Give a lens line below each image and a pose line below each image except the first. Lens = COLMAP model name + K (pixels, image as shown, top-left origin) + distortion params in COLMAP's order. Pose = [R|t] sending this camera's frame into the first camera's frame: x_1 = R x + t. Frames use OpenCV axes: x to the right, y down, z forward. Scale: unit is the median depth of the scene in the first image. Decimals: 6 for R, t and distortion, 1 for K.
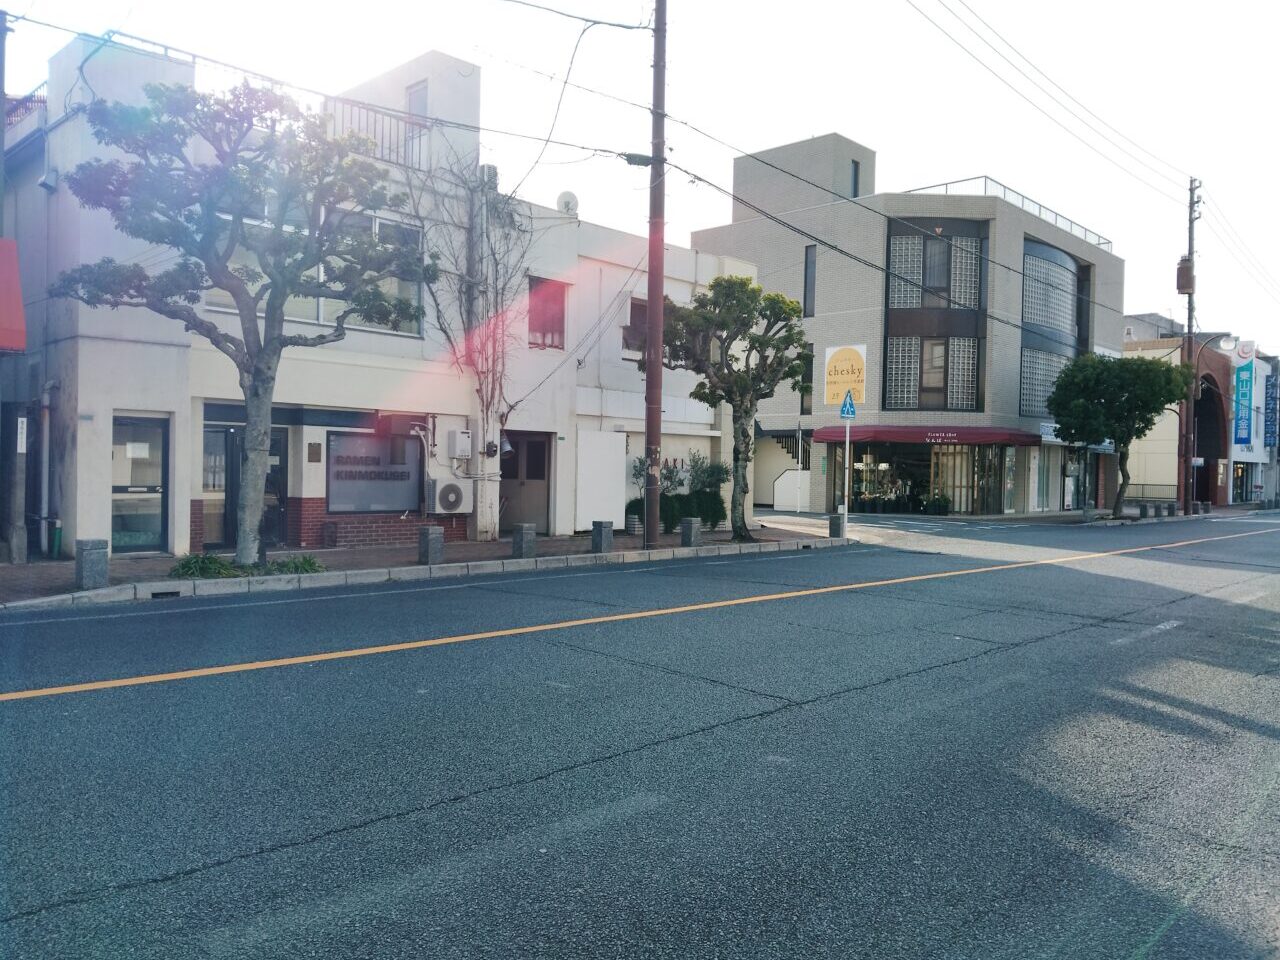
lens RADIAL K [[982.6, 0, 640.0], [0, 982.6, 480.0], [0, 0, 1]] dist [0.071208, 0.000235]
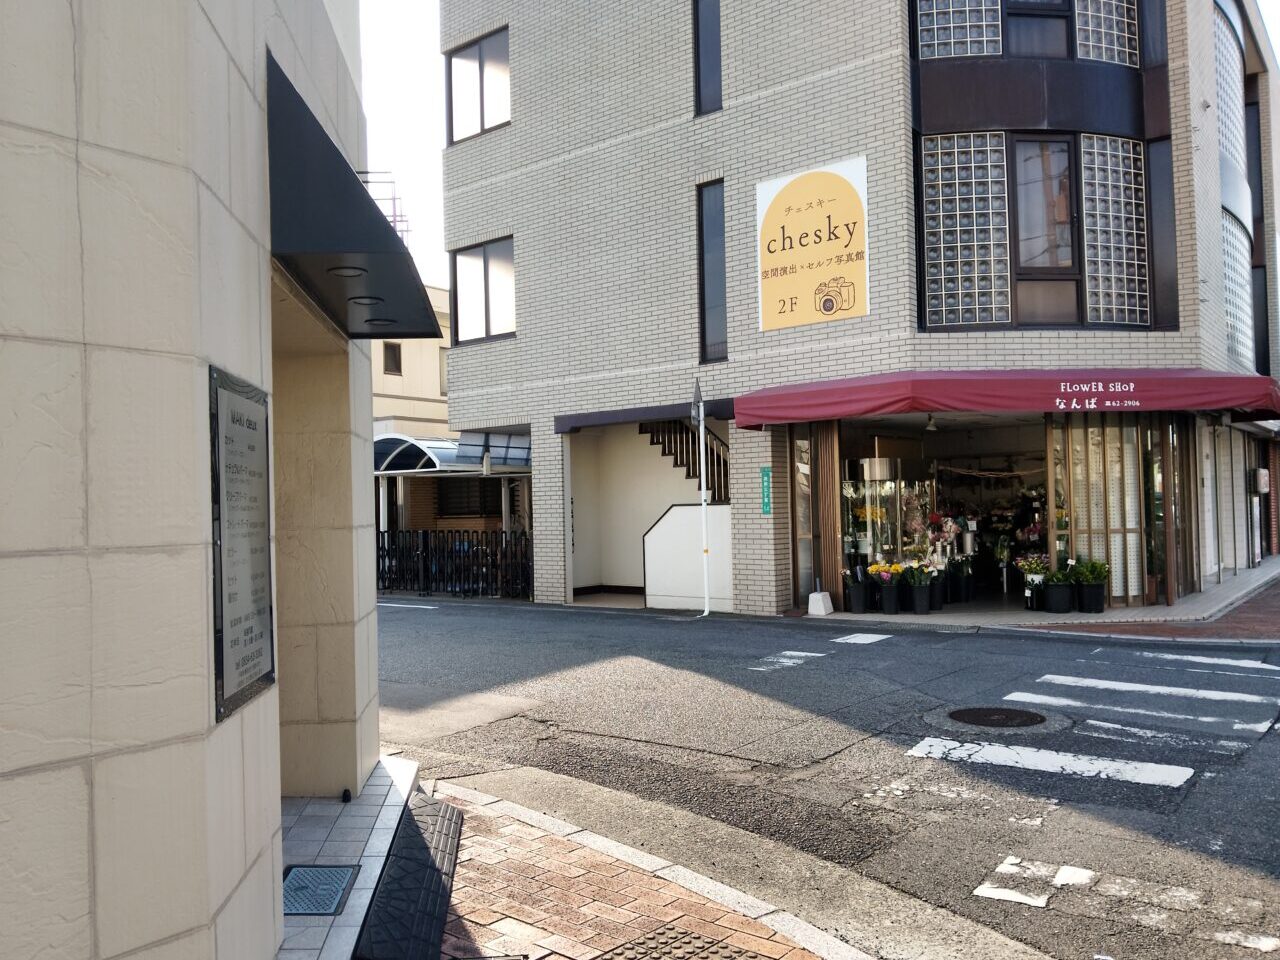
lens RADIAL K [[987.2, 0, 640.0], [0, 987.2, 480.0], [0, 0, 1]] dist [-0.004374, -0.003508]
pose [[0.995433, -0.039759, 0.086790, 0.108843], [0.042916, 0.998472, -0.034817, -0.007864], [-0.085274, 0.038383, 0.995618, 0.644853]]
